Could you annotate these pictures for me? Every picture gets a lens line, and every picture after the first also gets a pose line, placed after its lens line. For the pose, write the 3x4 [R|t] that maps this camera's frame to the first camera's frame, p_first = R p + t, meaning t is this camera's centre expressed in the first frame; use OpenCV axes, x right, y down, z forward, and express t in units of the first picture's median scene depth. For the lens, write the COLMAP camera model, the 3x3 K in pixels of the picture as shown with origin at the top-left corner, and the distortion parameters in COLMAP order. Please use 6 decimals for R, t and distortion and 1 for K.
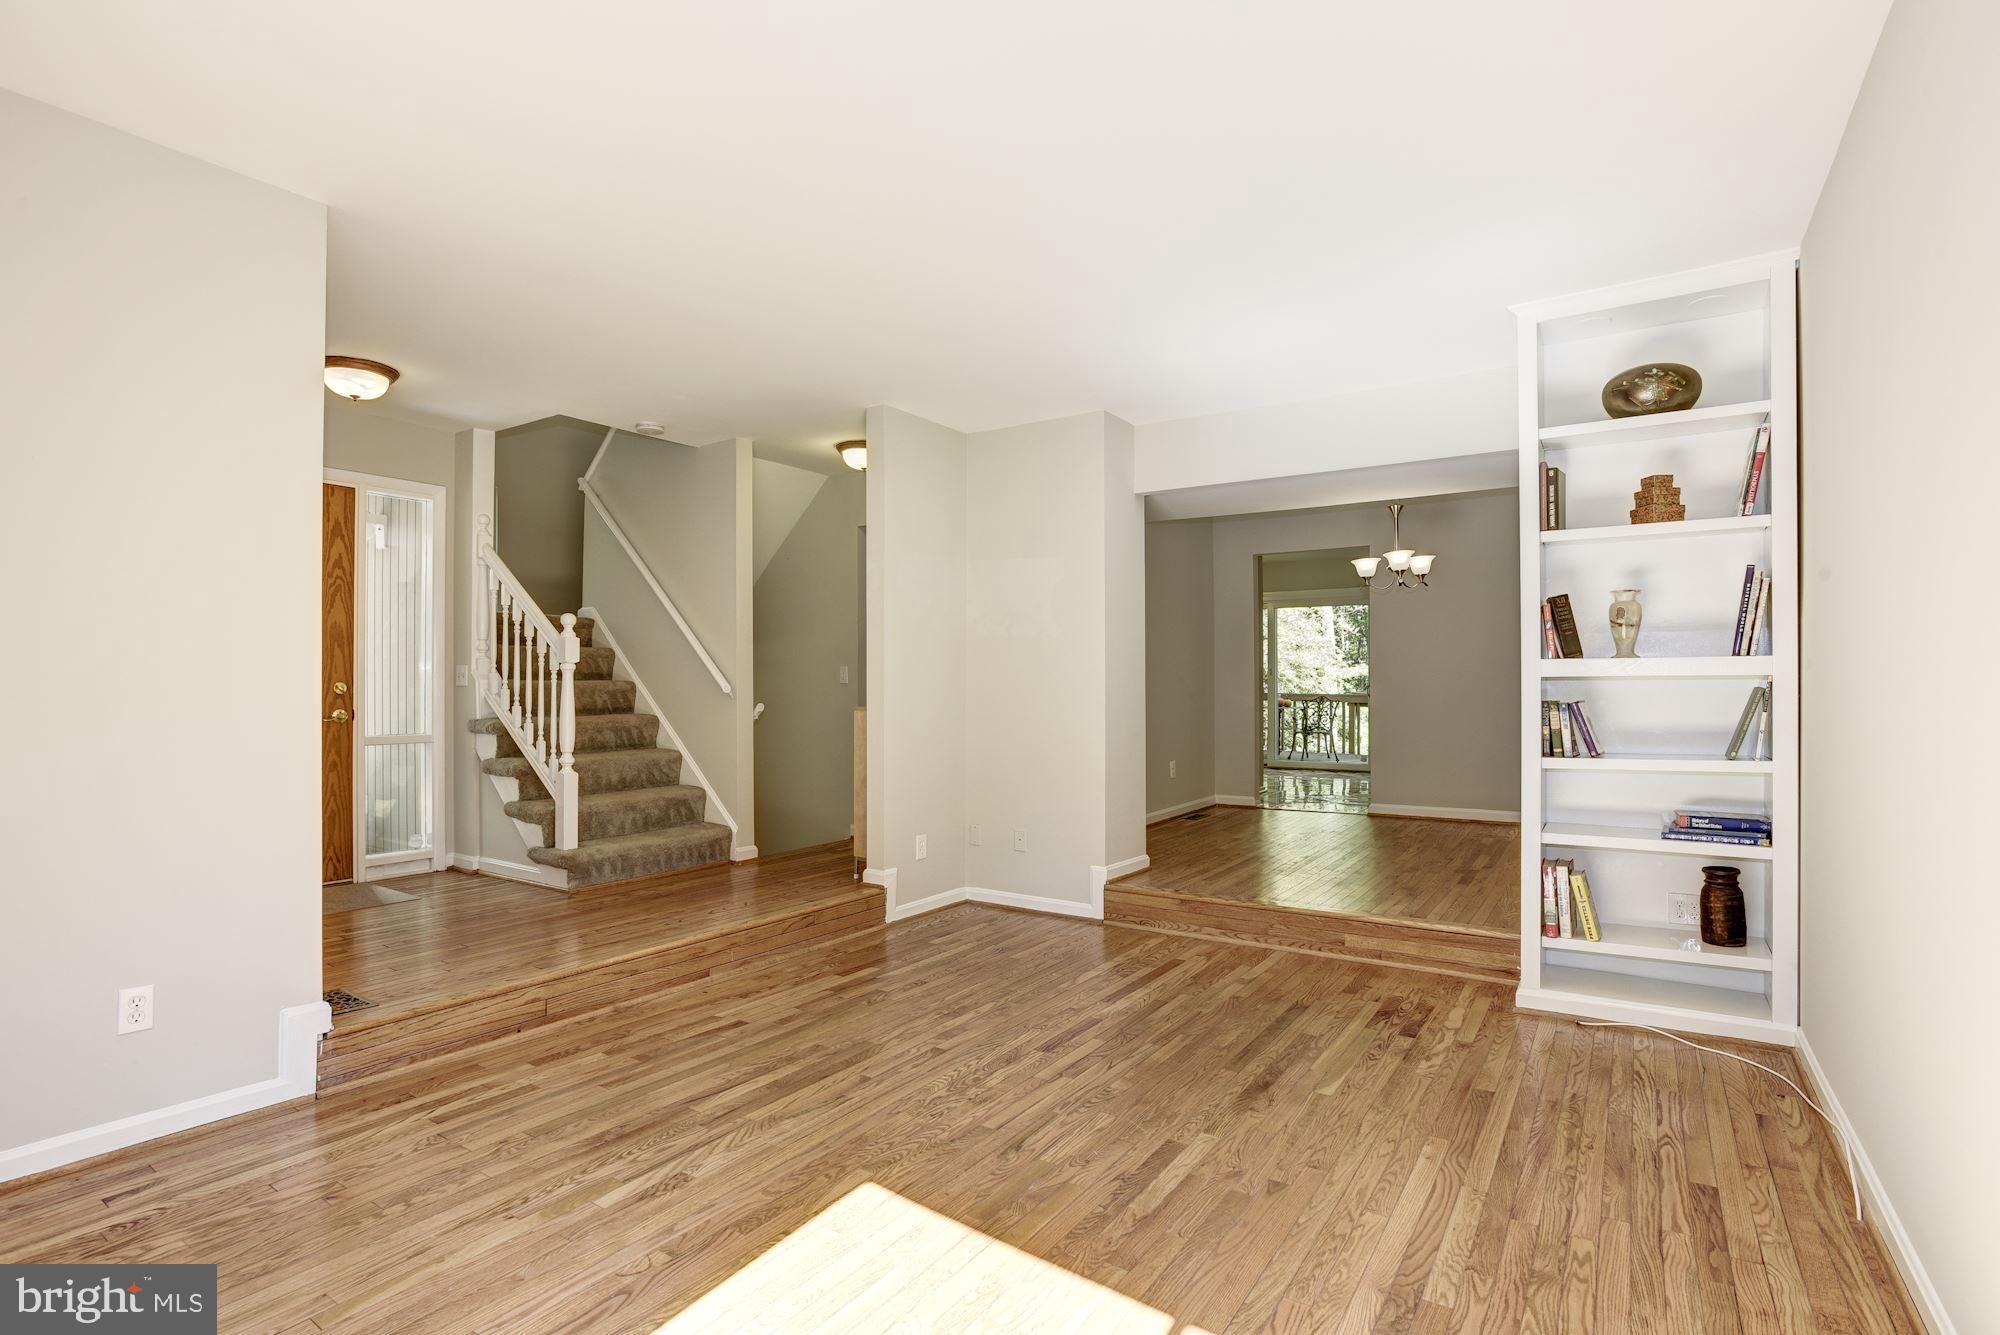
lens RADIAL K [[952.7, 0, 1002.8], [0, 952.7, 671.0], [0, 0, 1]] dist [-0.053958, 0.022798]
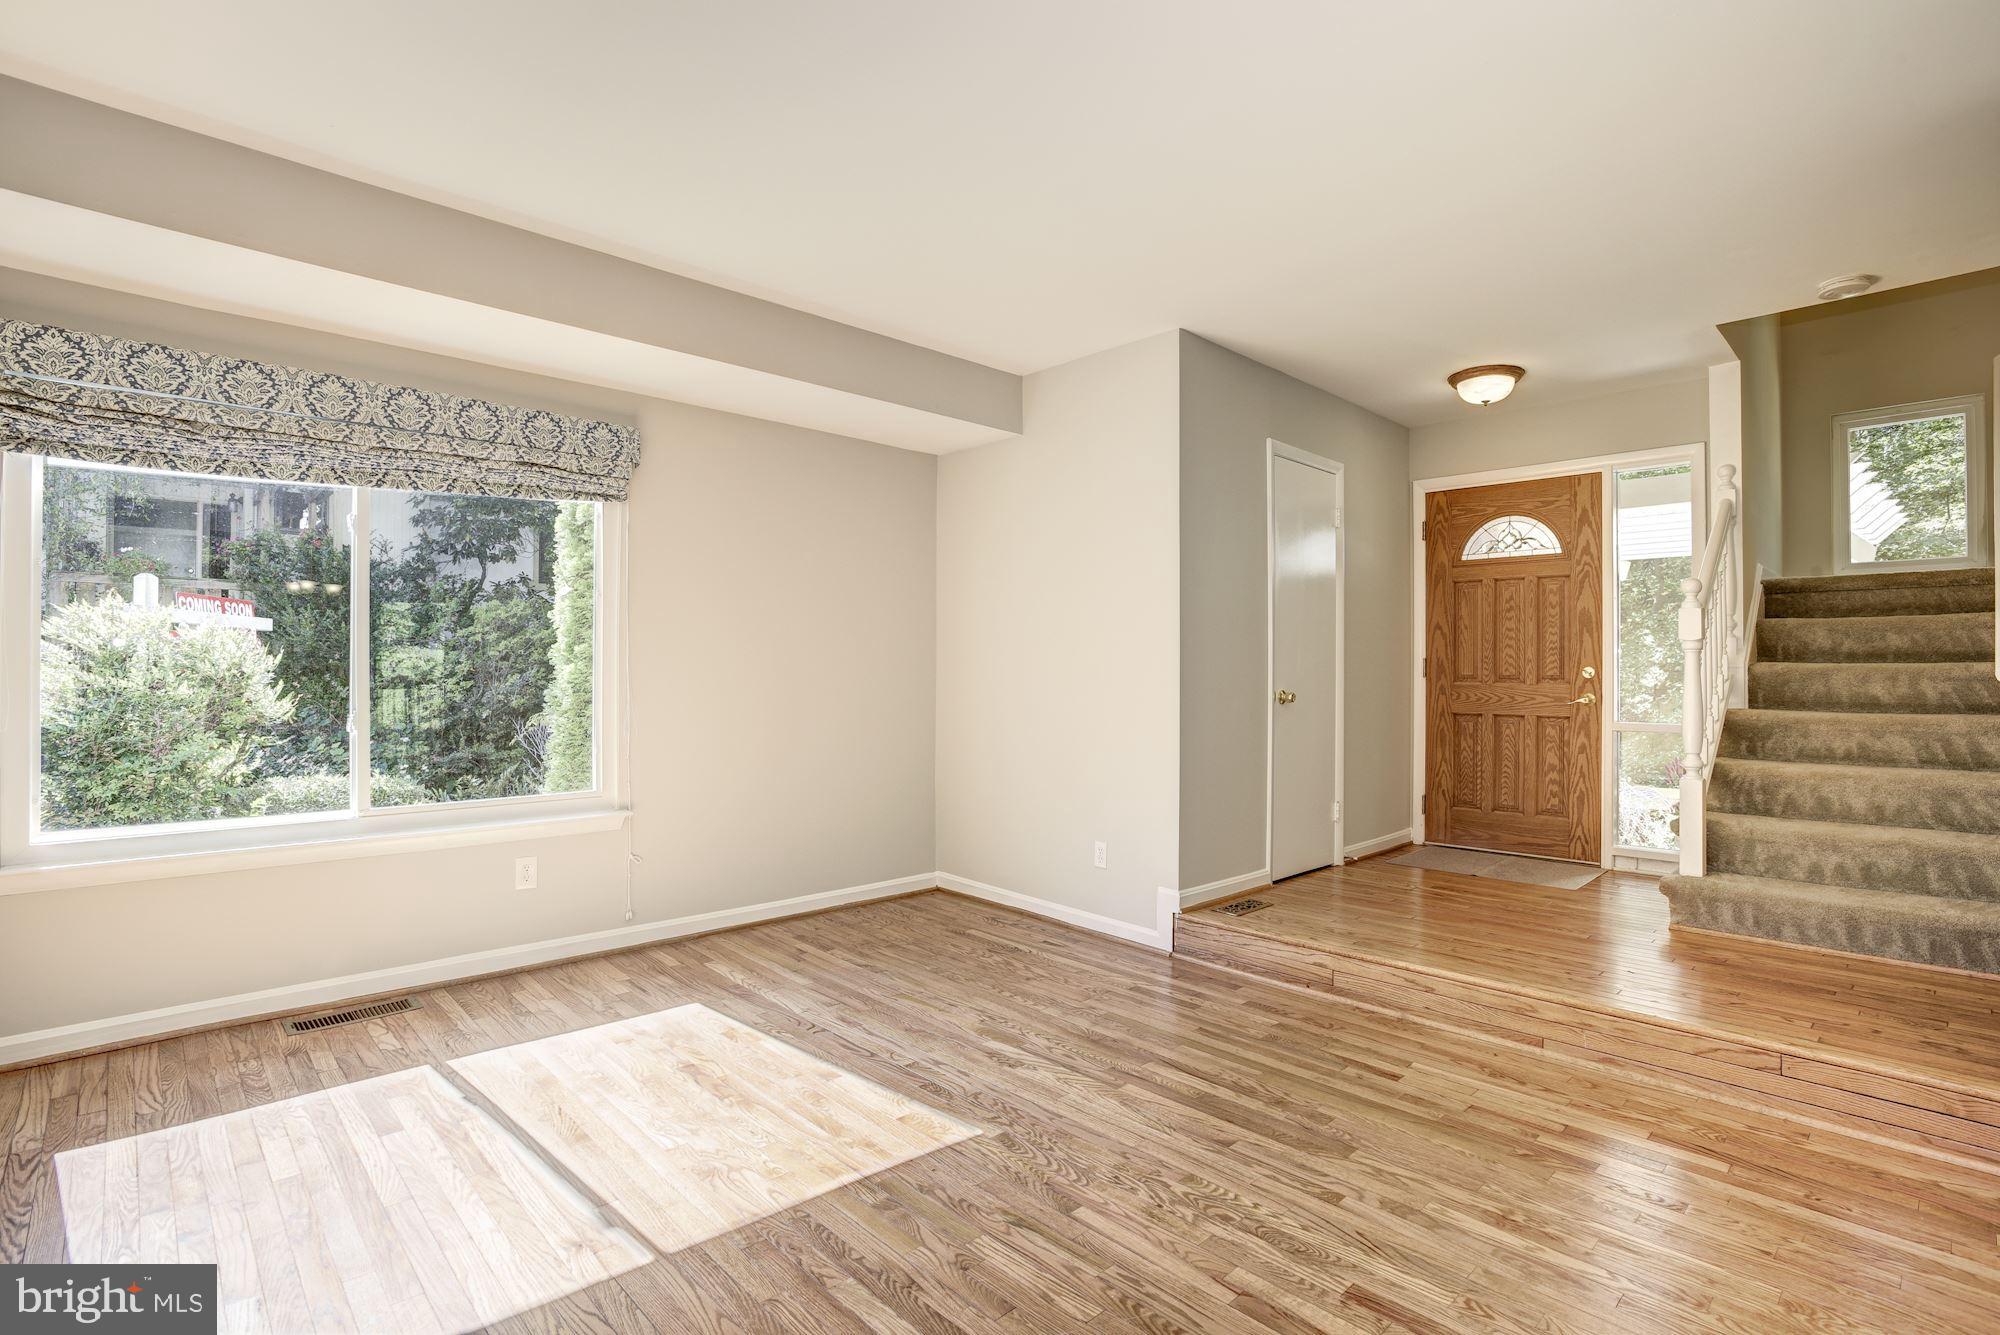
lens RADIAL K [[952.7, 0, 1002.8], [0, 952.7, 671.0], [0, 0, 1]] dist [-0.053958, 0.022798]
pose [[-0.211211, -0.002040, -0.977438, 0.648095], [0.013379, 0.999898, -0.004978, 0.020675], [0.977349, -0.014129, -0.211162, 0.920487]]
